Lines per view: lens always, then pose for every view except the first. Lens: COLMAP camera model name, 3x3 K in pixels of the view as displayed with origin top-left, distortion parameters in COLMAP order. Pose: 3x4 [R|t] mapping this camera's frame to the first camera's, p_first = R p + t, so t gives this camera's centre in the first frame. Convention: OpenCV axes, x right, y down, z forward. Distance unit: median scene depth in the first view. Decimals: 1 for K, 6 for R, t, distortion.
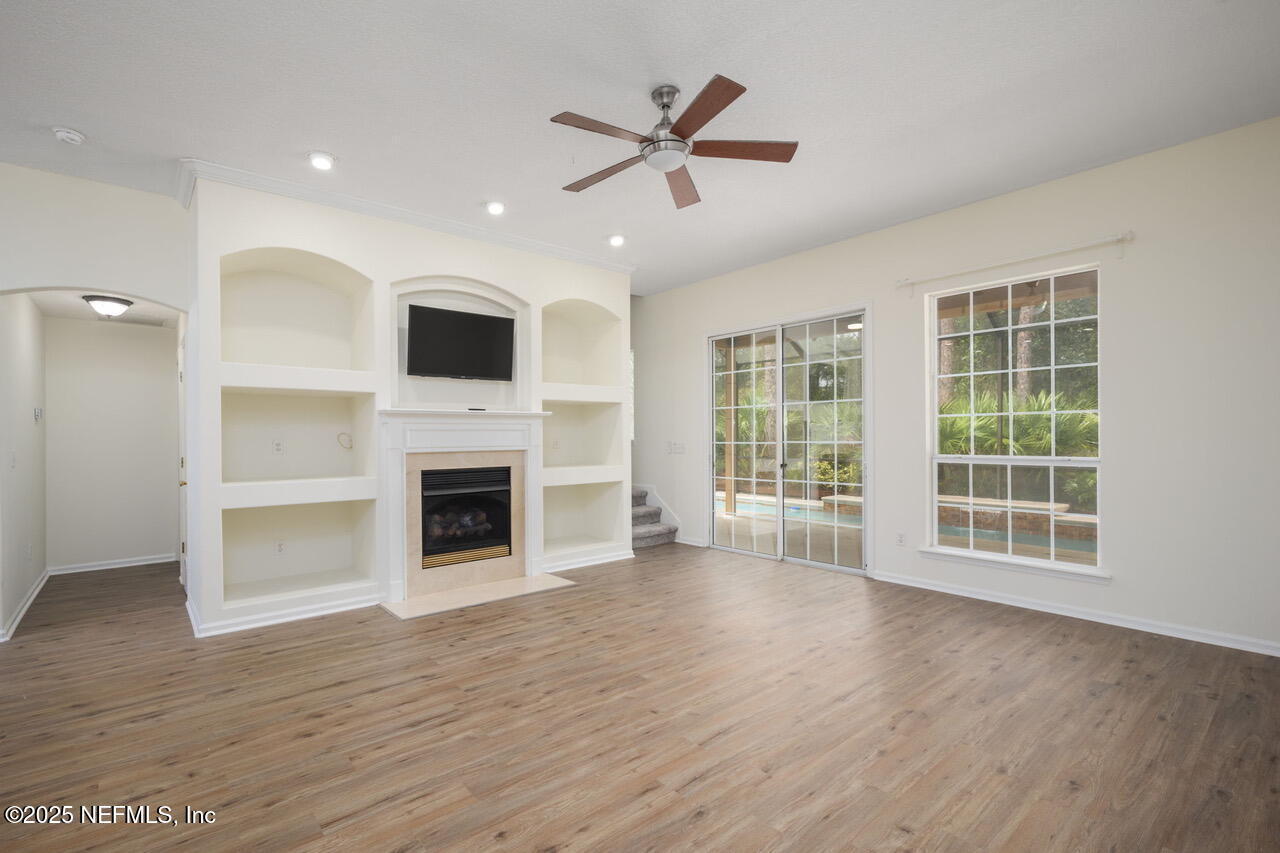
lens RADIAL K [[533.6, 0, 643.5], [0, 533.6, 431.6], [0, 0, 1]] dist [0.000126, 0.000110]
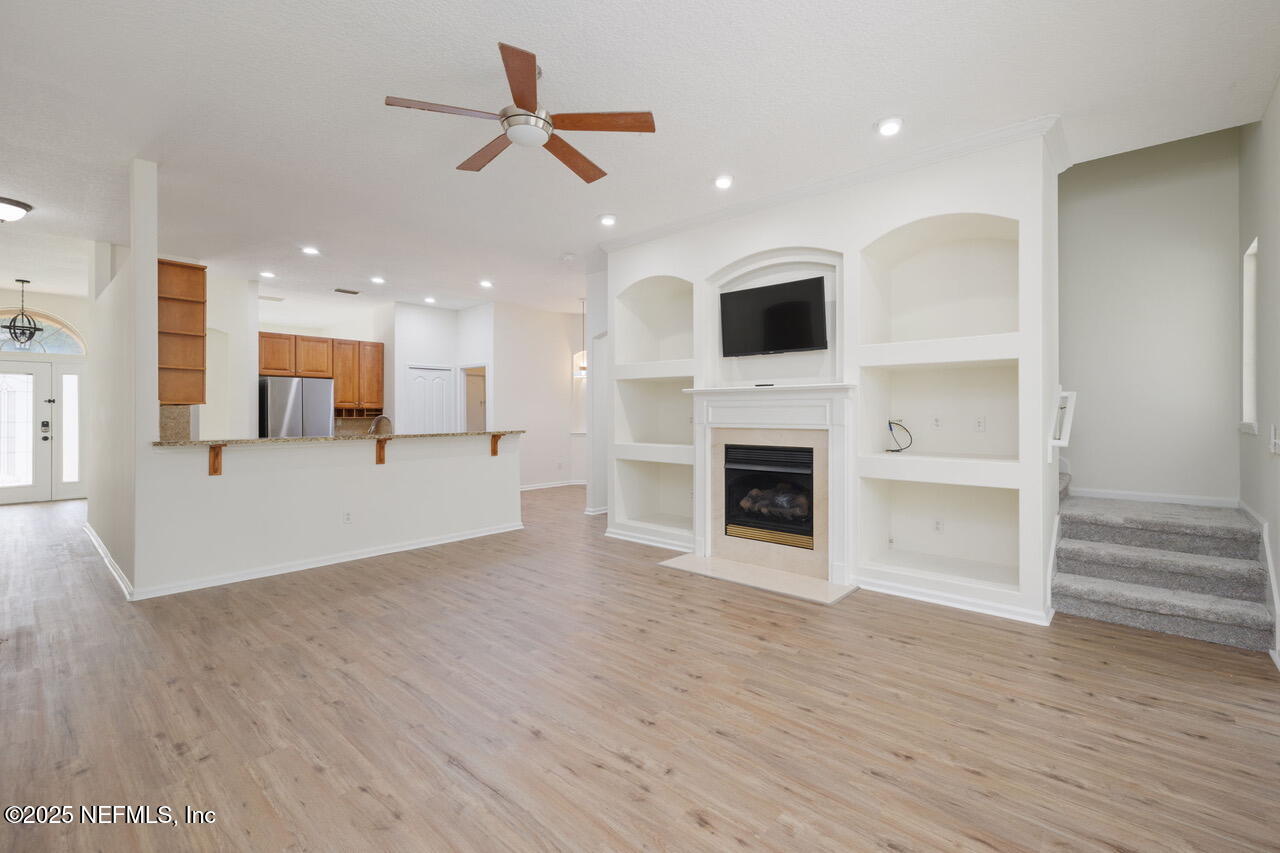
lens RADIAL K [[561.7, 0, 639.6], [0, 561.7, 412.8], [0, 0, 1]] dist [0.000585, 0.000296]
pose [[0.166809, 0.006872, -0.985965, 0.738359], [0.006161, 0.999949, 0.008011, -0.001024], [0.985970, -0.007411, 0.166758, 0.694713]]
